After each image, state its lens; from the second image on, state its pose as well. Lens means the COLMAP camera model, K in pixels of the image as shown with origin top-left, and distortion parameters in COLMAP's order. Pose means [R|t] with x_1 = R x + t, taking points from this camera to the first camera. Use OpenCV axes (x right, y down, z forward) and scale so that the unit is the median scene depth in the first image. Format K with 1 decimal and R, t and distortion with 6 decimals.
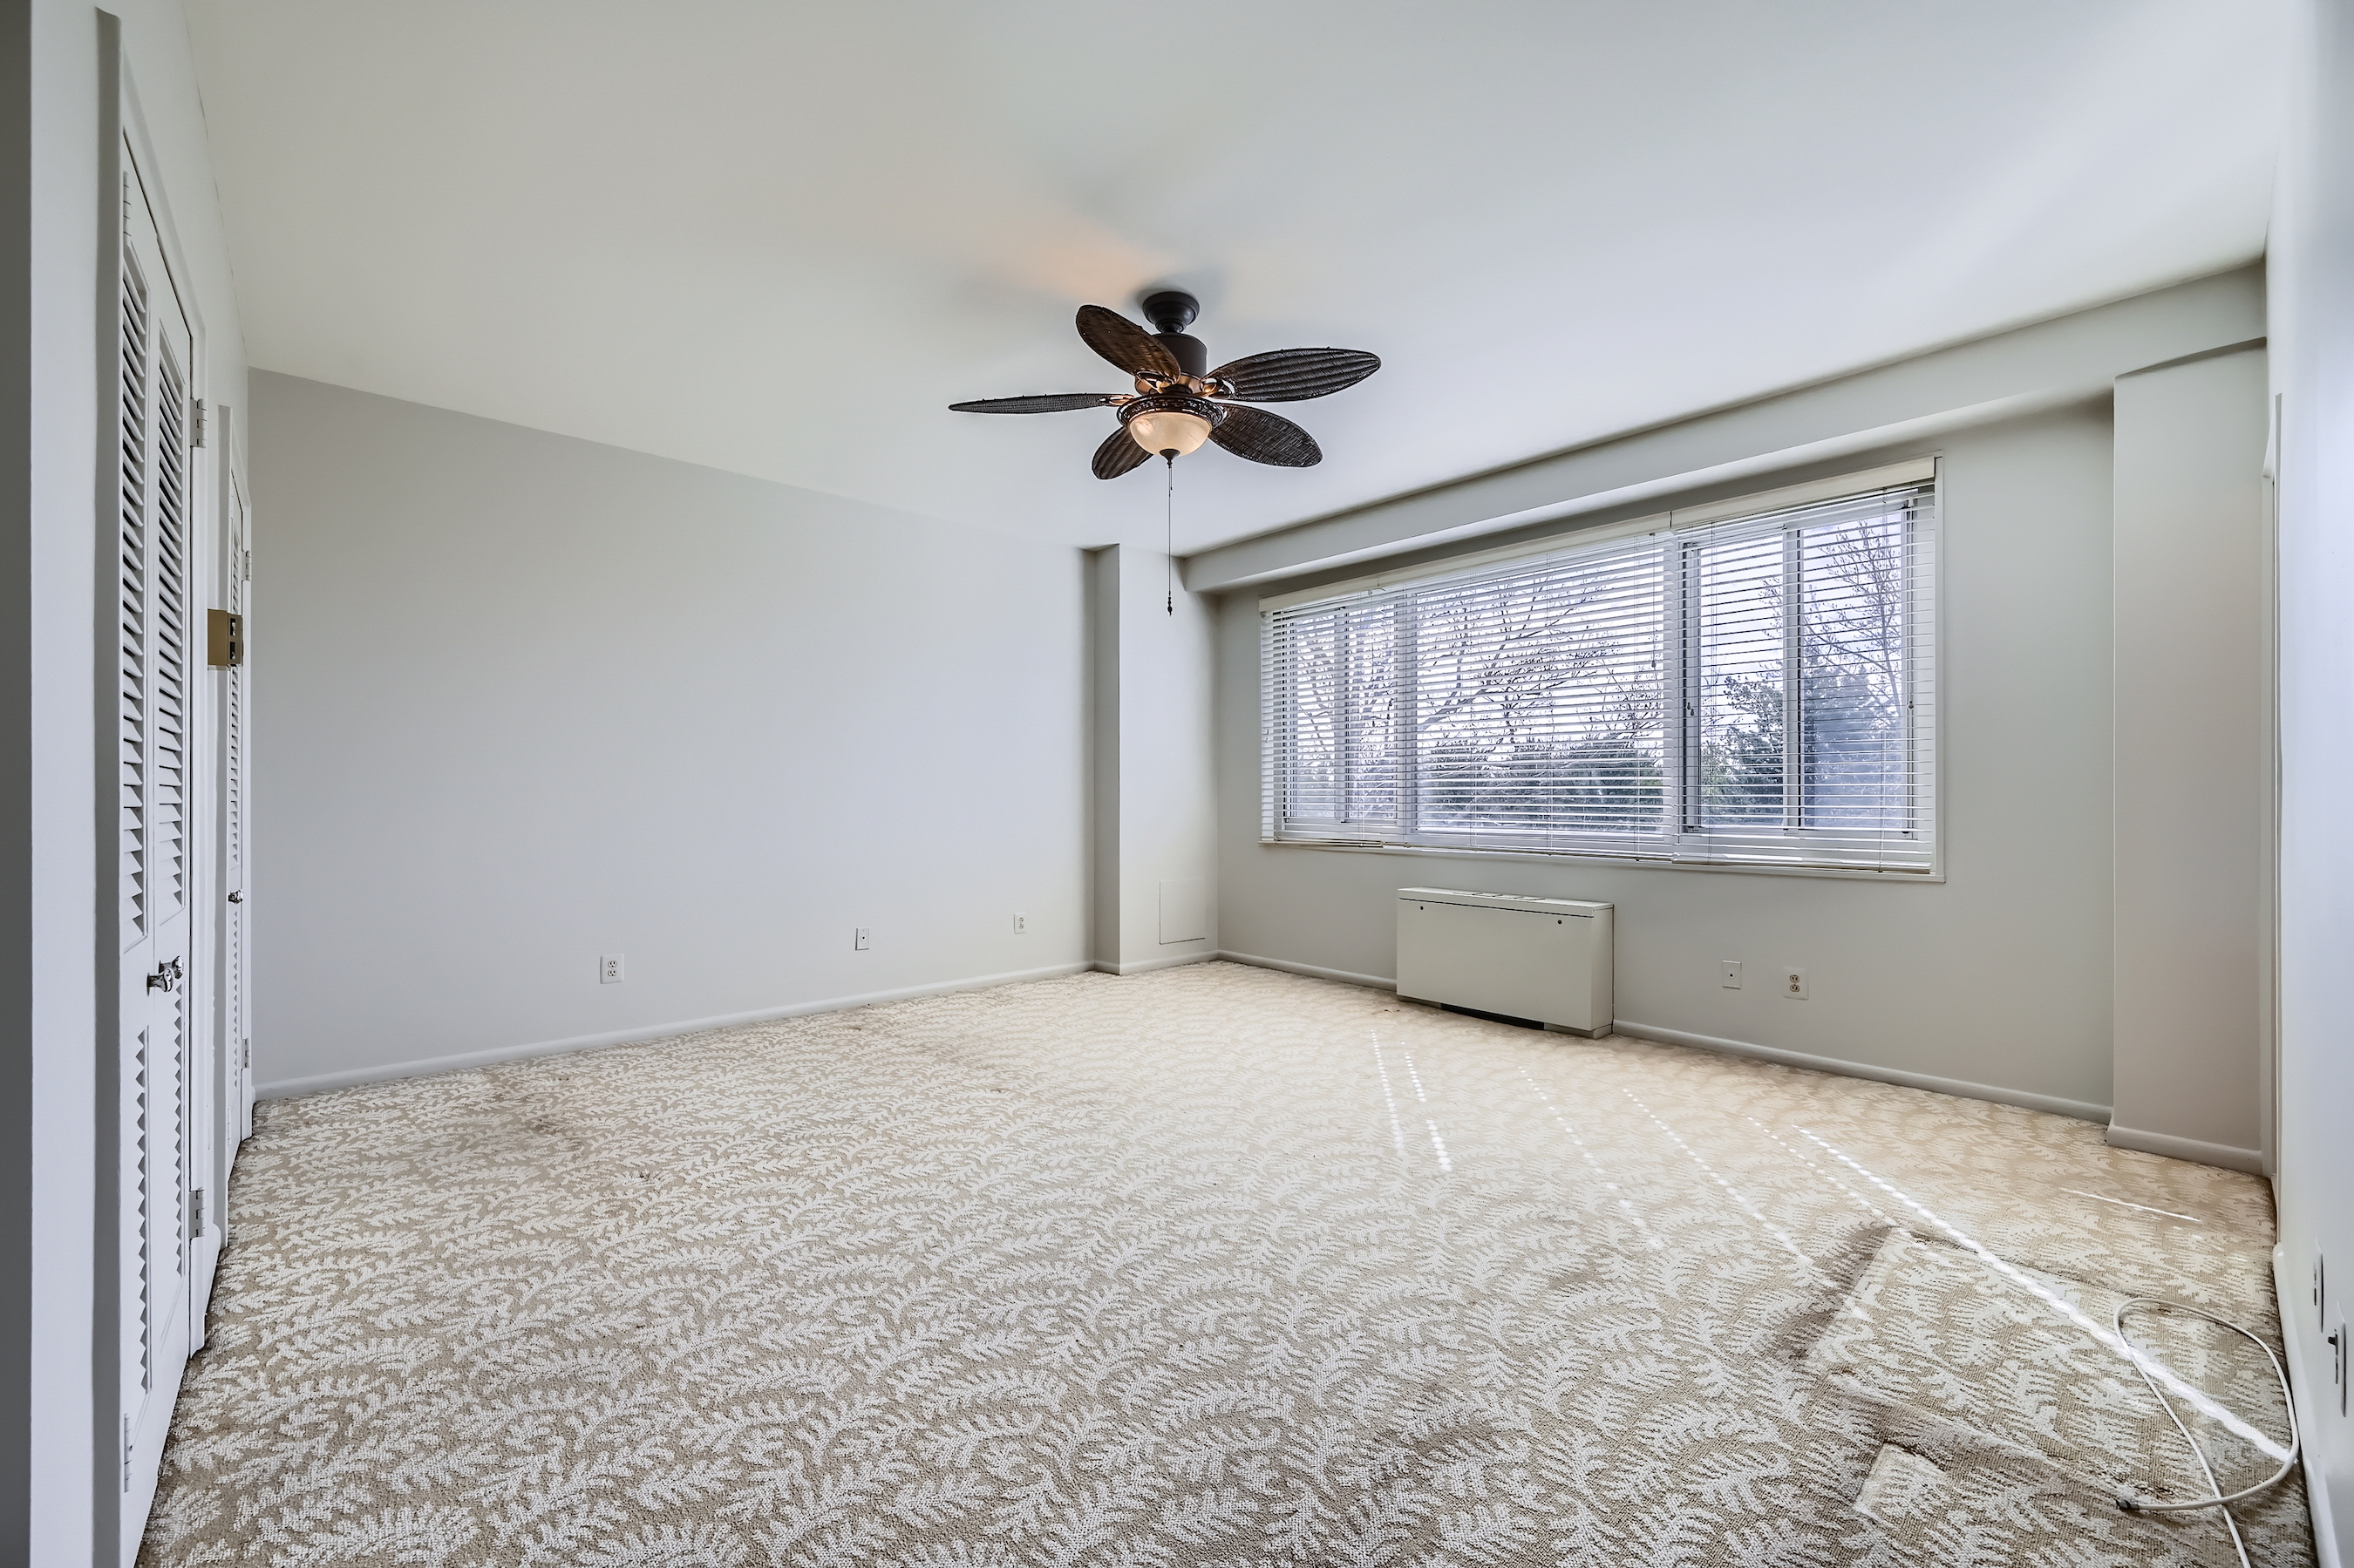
lens RADIAL K [[934.7, 0, 1171.3], [0, 934.7, 795.2], [0, 0, 1]] dist [0.000072, -0.000231]
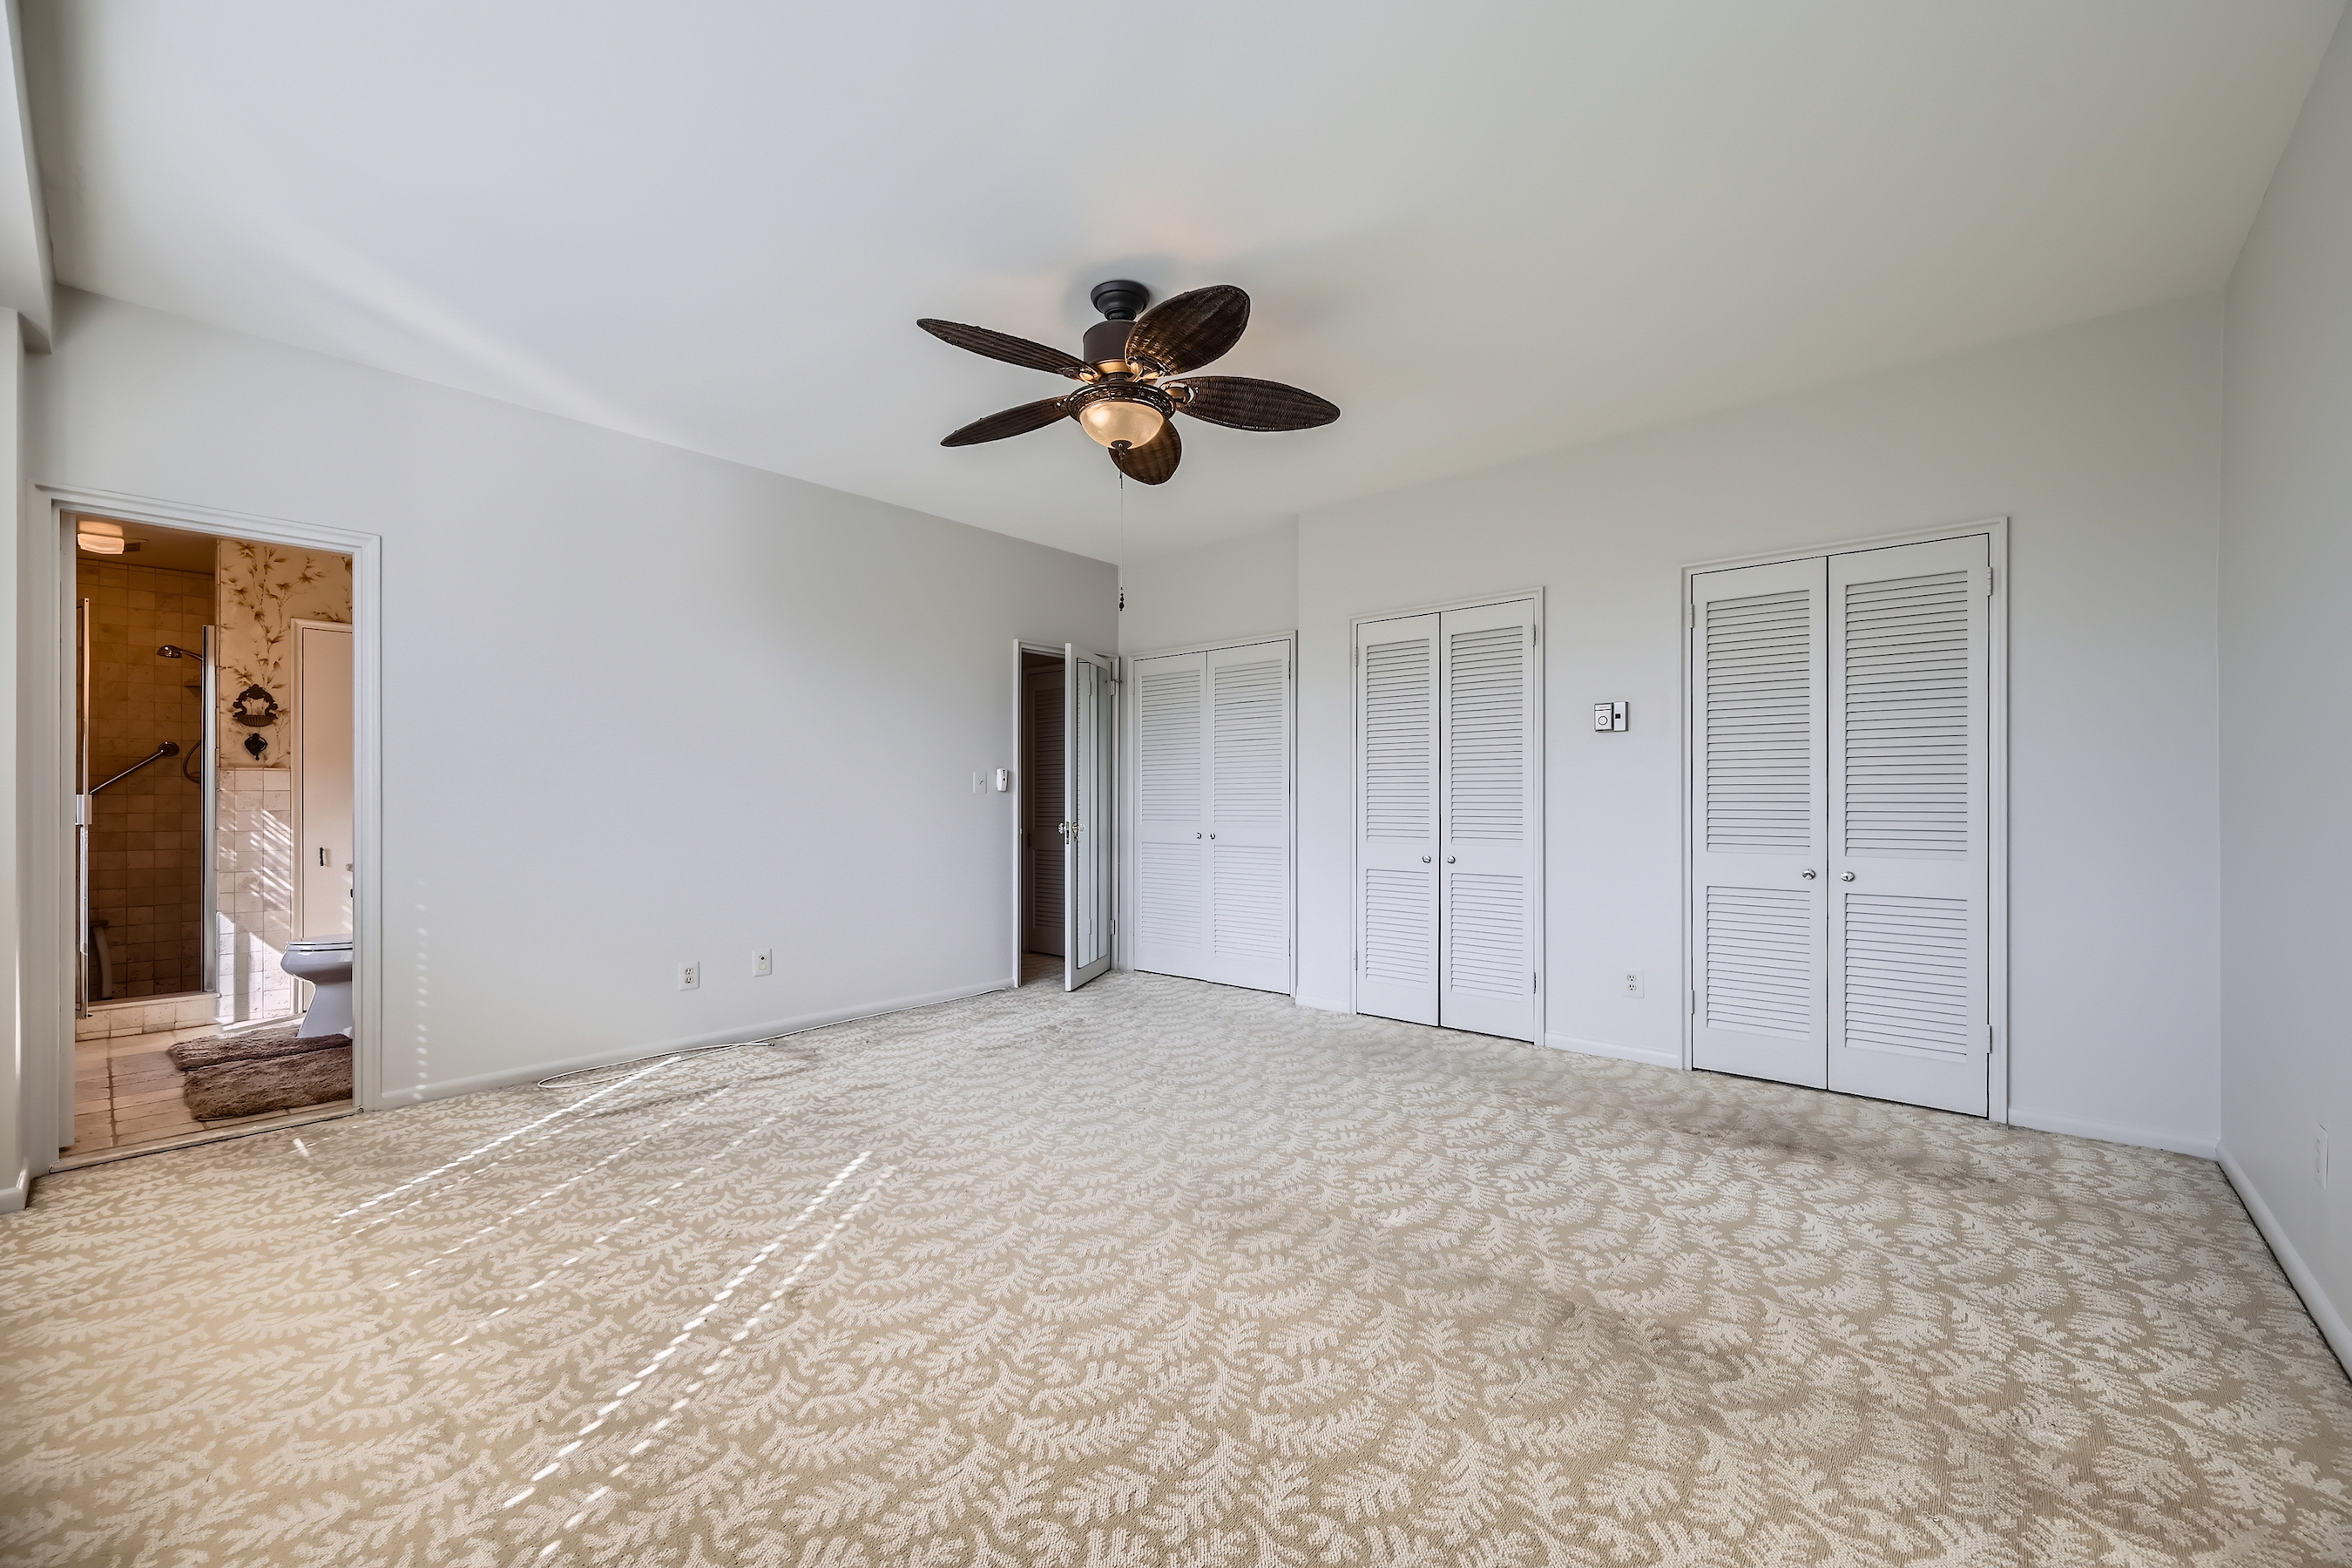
lens RADIAL K [[934.0, 0, 1176.8], [0, 934.0, 797.0], [0, 0, 1]] dist [0.000072, -0.000231]
pose [[-0.992691, 0.002088, -0.120666, 0.057295], [0.002771, 0.999981, -0.005488, 0.003703], [0.120652, -0.005782, -0.992678, 1.921763]]
